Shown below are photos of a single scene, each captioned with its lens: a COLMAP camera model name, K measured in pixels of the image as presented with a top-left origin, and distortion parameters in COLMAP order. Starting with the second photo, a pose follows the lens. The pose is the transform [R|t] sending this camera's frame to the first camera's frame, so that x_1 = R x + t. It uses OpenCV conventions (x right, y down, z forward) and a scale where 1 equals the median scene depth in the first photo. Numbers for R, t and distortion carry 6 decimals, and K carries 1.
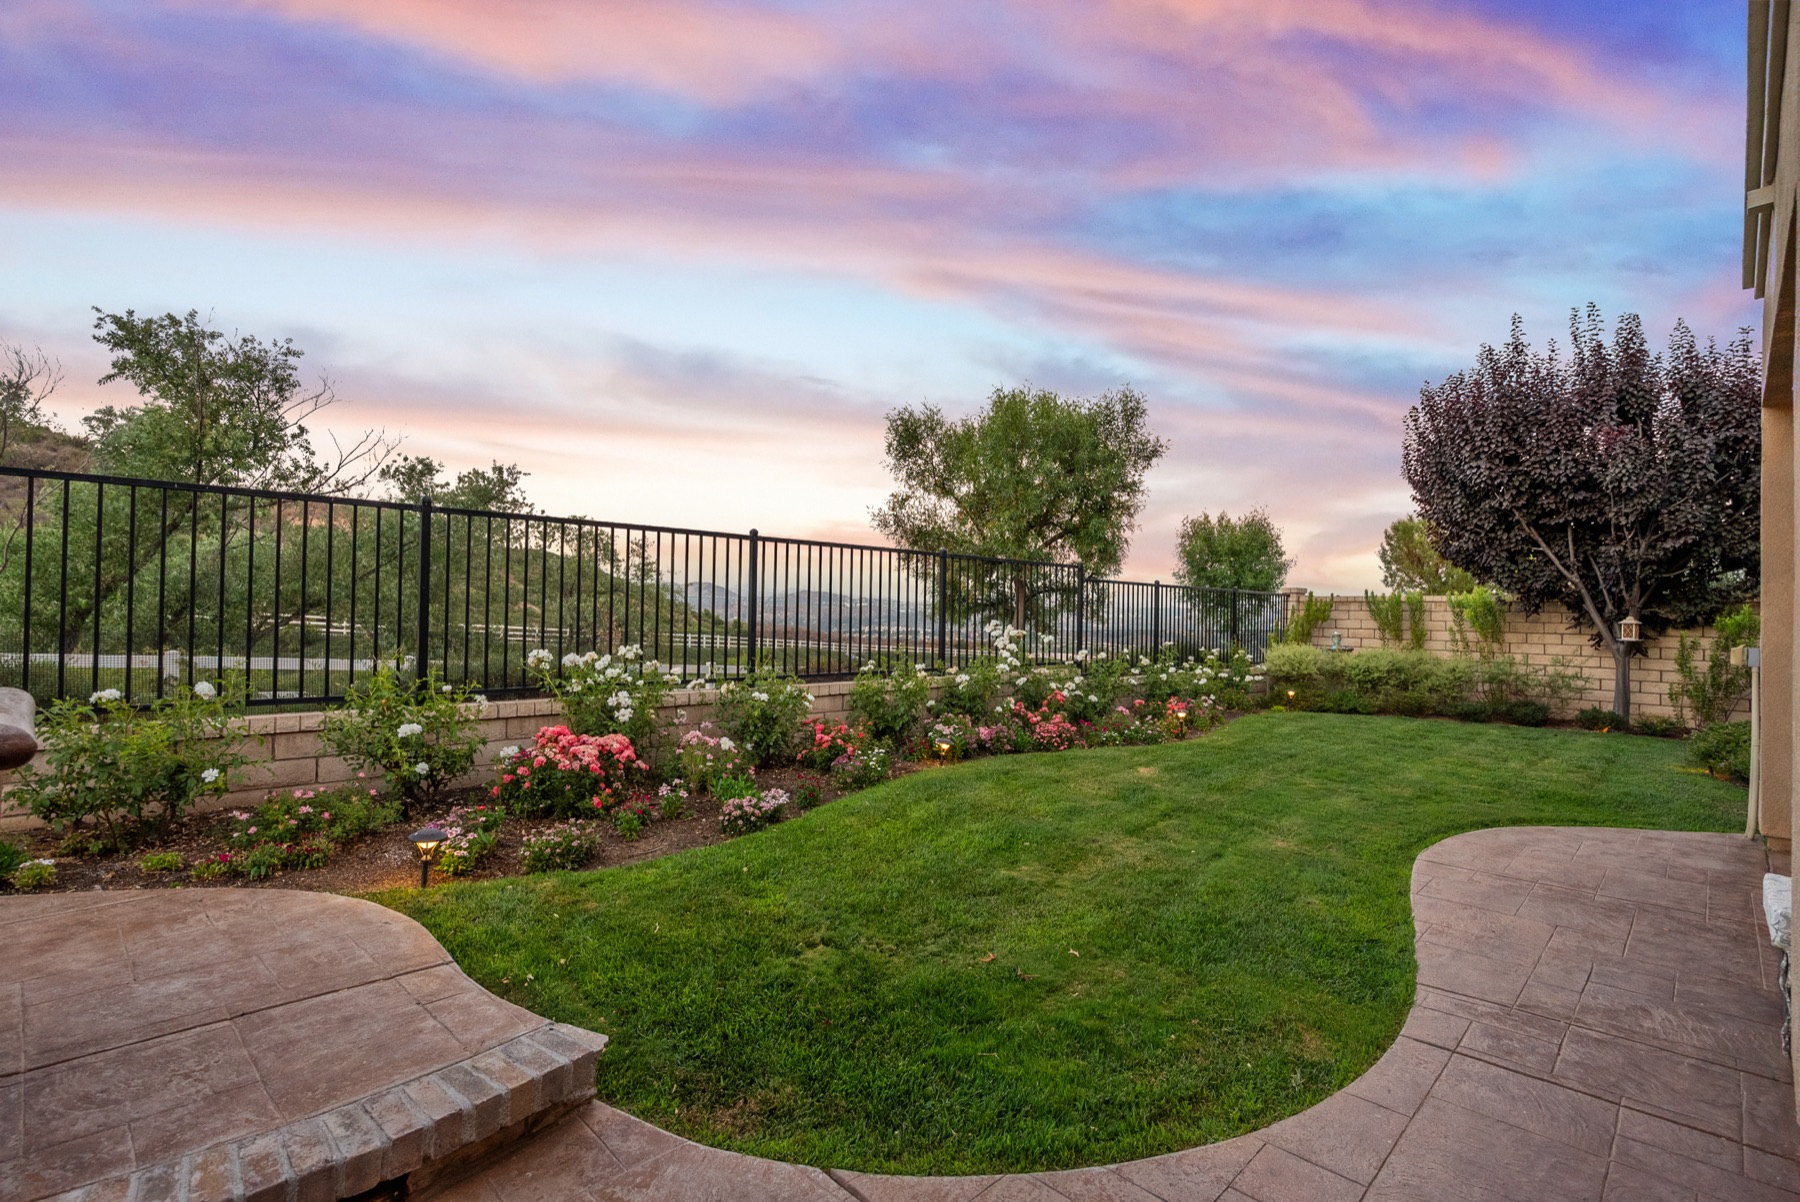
lens RADIAL K [[817.1, 0, 900.5], [0, 817.1, 603.8], [0, 0, 1]] dist [-0.003079, 0.002009]
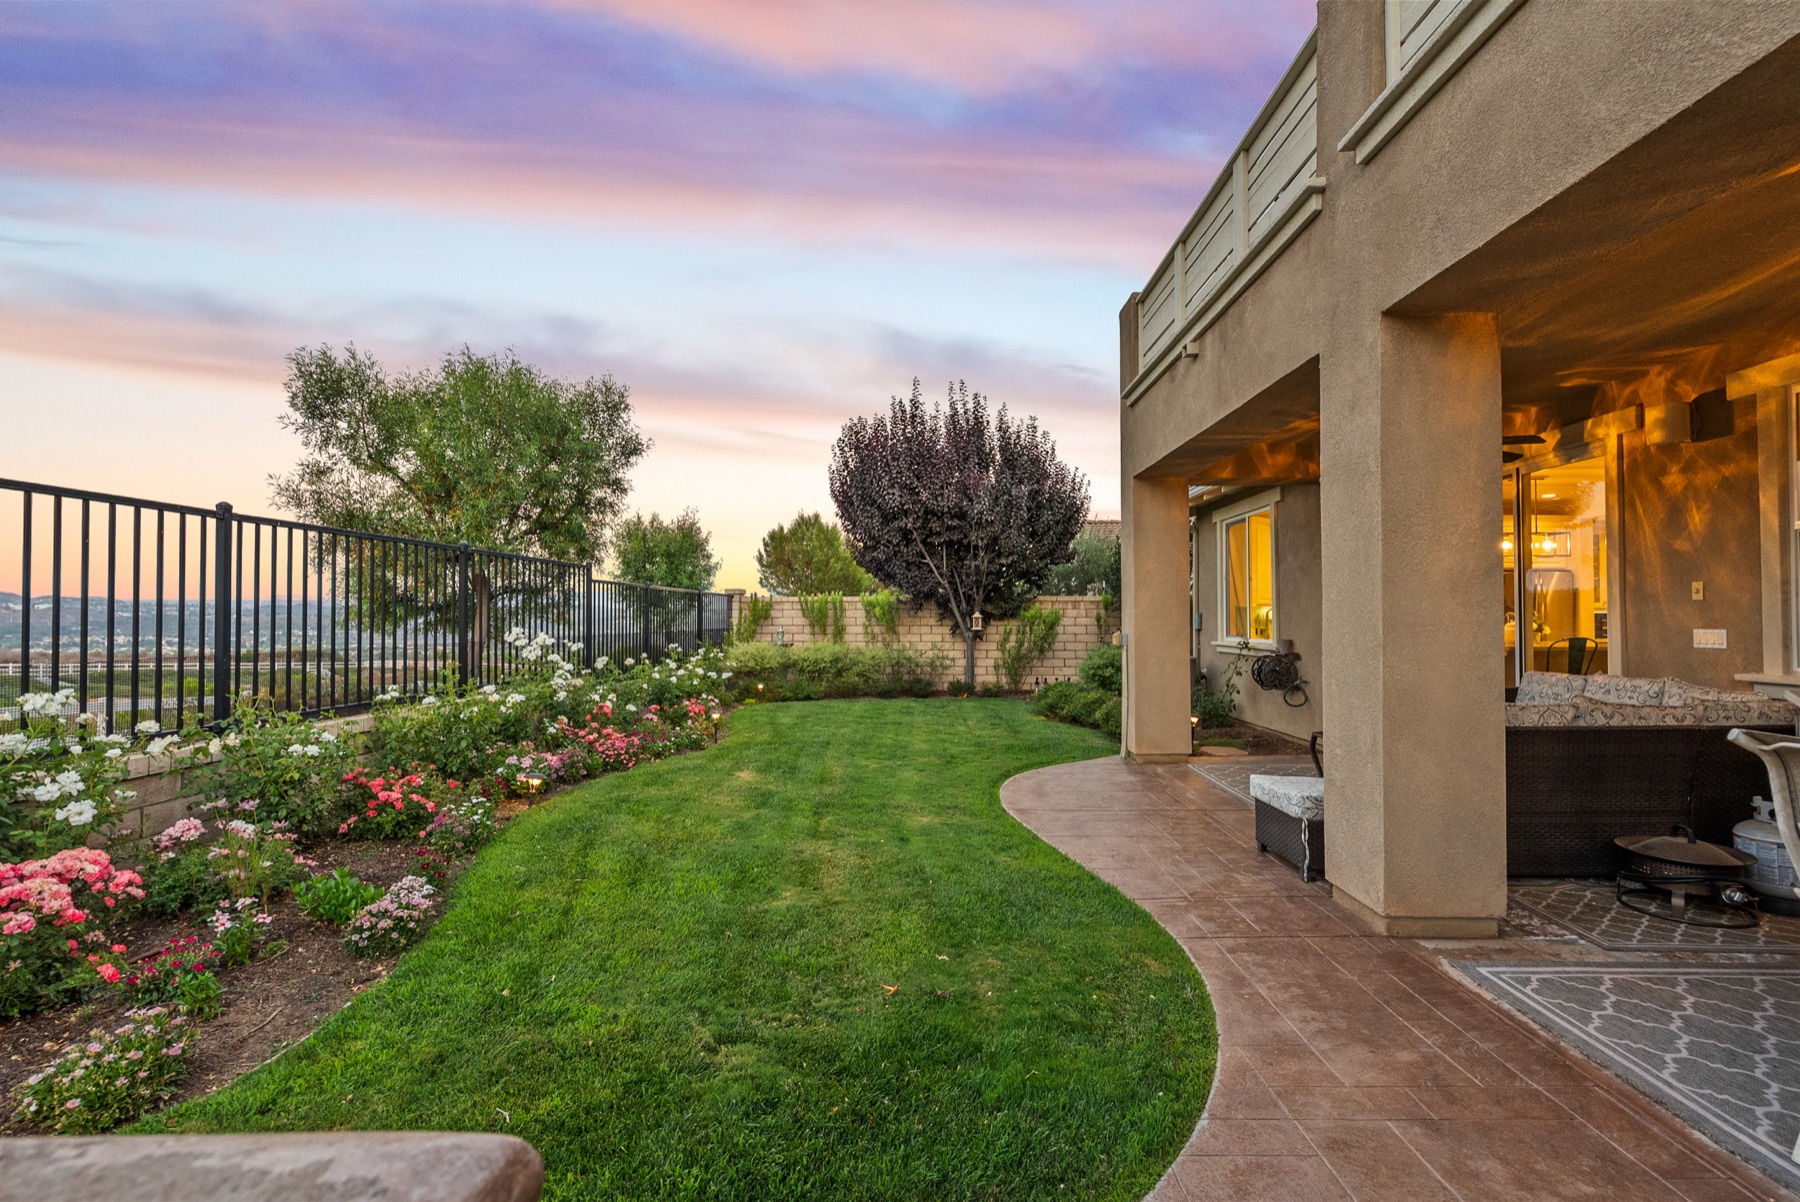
lens RADIAL K [[817.1, 0, 899.9], [0, 817.1, 607.8], [0, 0, 1]] dist [-0.003079, 0.002009]
pose [[0.721477, -0.010654, 0.692356, -0.152440], [0.005606, 0.999939, 0.009545, -0.005311], [-0.692415, -0.003005, 0.721493, 0.088395]]
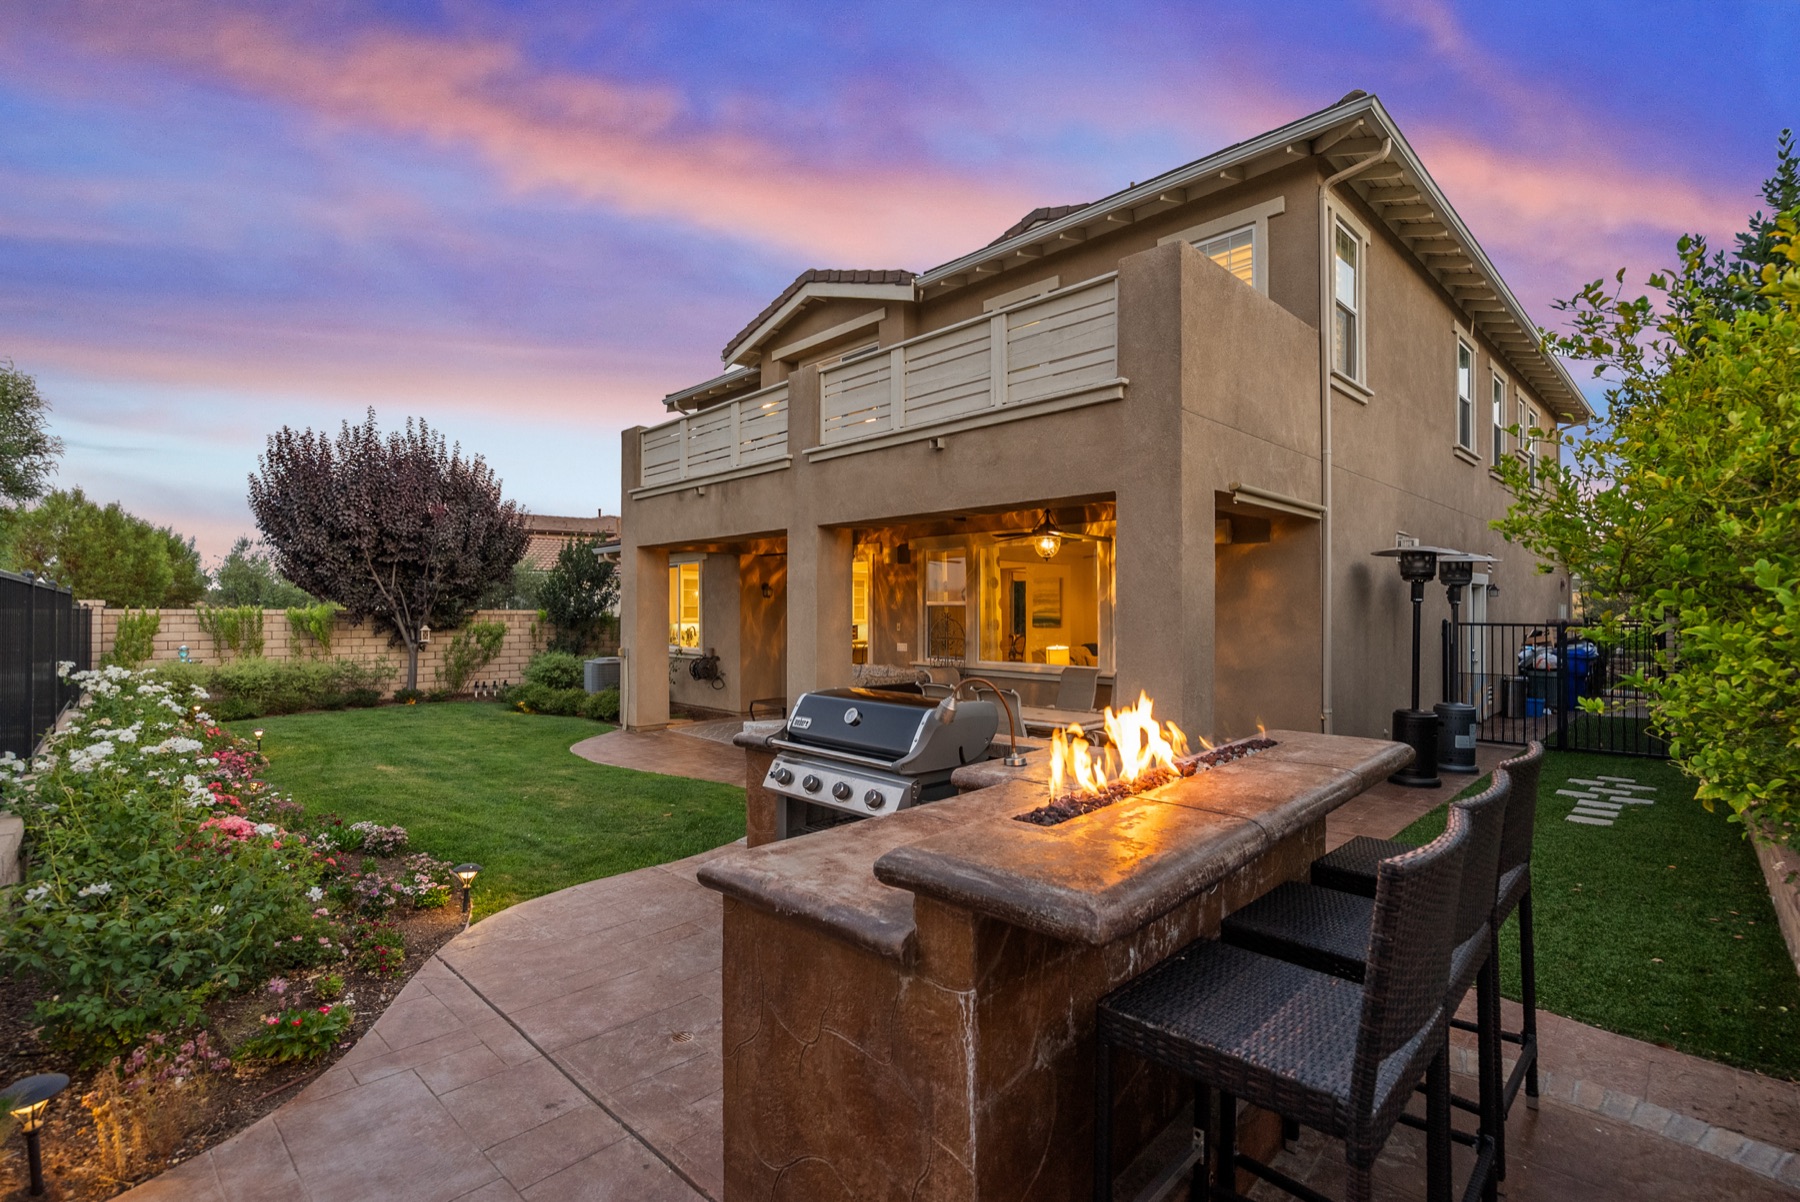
lens RADIAL K [[817.1, 0, 904.2], [0, 817.1, 609.9], [0, 0, 1]] dist [-0.003079, 0.002009]
pose [[-0.002619, -0.017406, 0.999845, -0.607978], [-0.014328, 0.999747, 0.017367, -0.050887], [-0.999894, -0.014280, -0.002868, 0.105637]]
